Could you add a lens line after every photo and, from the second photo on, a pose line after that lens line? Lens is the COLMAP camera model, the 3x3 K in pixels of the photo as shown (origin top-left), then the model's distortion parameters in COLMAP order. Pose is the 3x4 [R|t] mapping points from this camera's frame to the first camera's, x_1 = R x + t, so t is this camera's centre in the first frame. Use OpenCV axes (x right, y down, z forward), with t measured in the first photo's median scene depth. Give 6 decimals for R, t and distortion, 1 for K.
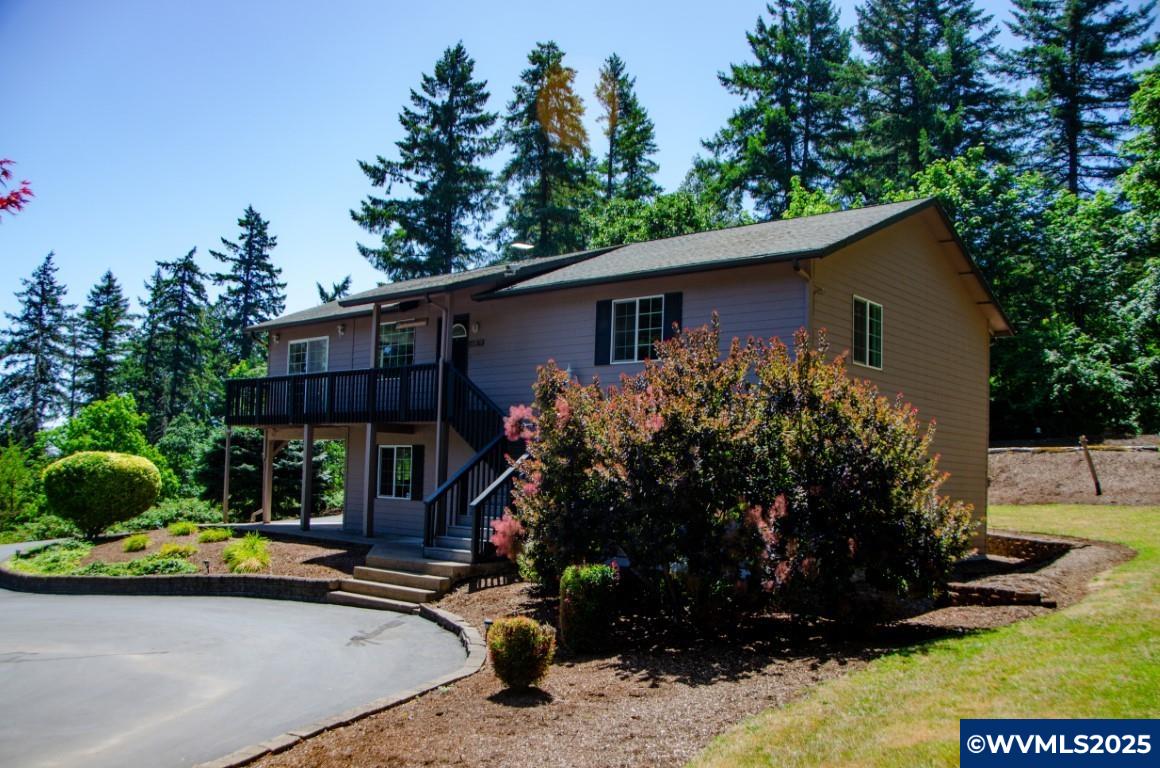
lens RADIAL K [[1003.5, 0, 579.2], [0, 1003.5, 405.6], [0, 0, 1]] dist [-0.152322, 0.214993]
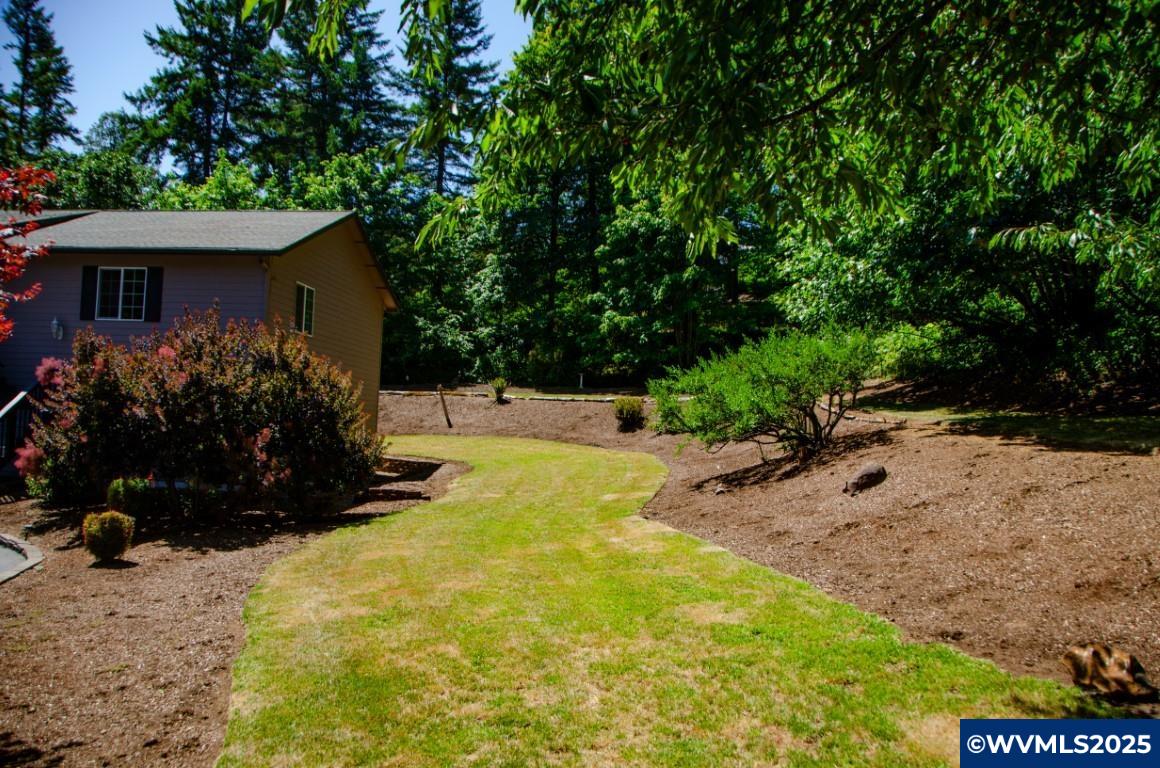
lens RADIAL K [[894.3, 0, 530.7], [0, 894.3, 386.9], [0, 0, 1]] dist [-0.099818, 0.172014]
pose [[0.833571, 0.024303, 0.551878, -0.031794], [-0.050110, 0.998240, 0.031728, -0.005492], [-0.550135, -0.054102, 0.833321, -0.050774]]
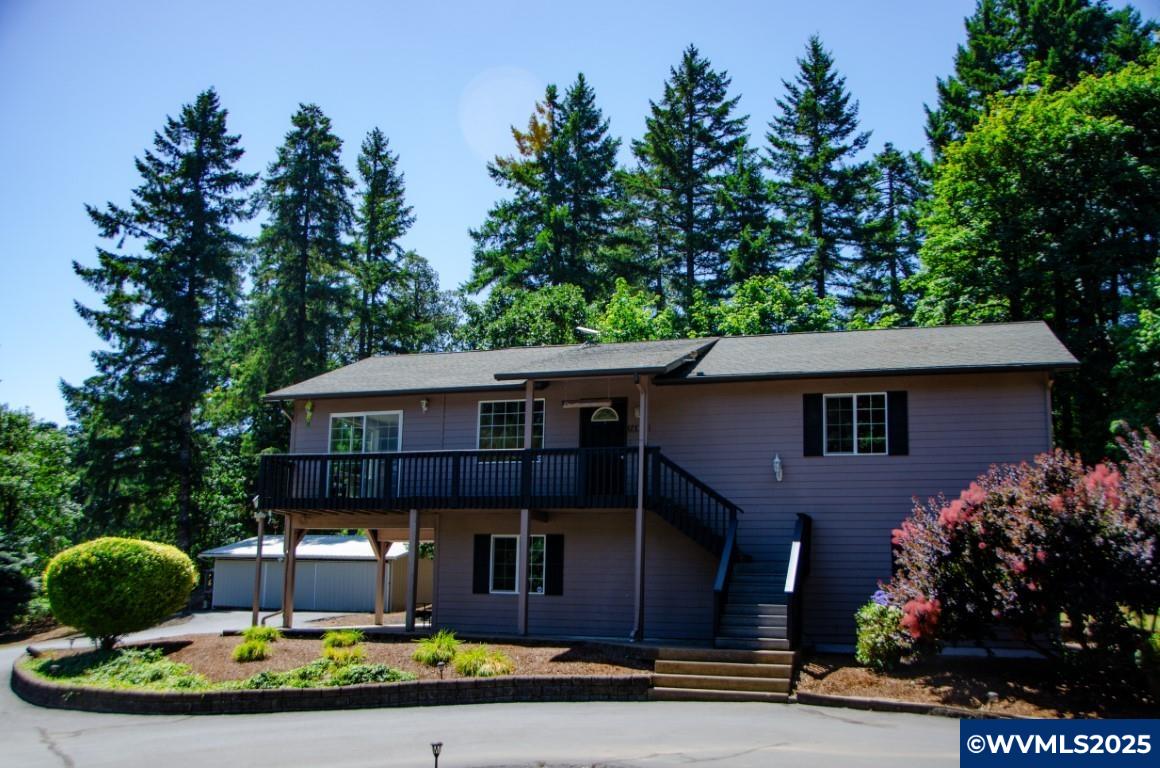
lens RADIAL K [[1071.3, 0, 580.0], [0, 1071.3, 384.0], [0, 0, 1]] dist [-0.008415, -0.005620]
pose [[0.926379, 0.067400, 0.370512, -0.168685], [-0.022811, 0.992090, -0.123436, 0.007587], [-0.375901, 0.105896, 0.920589, 0.018389]]
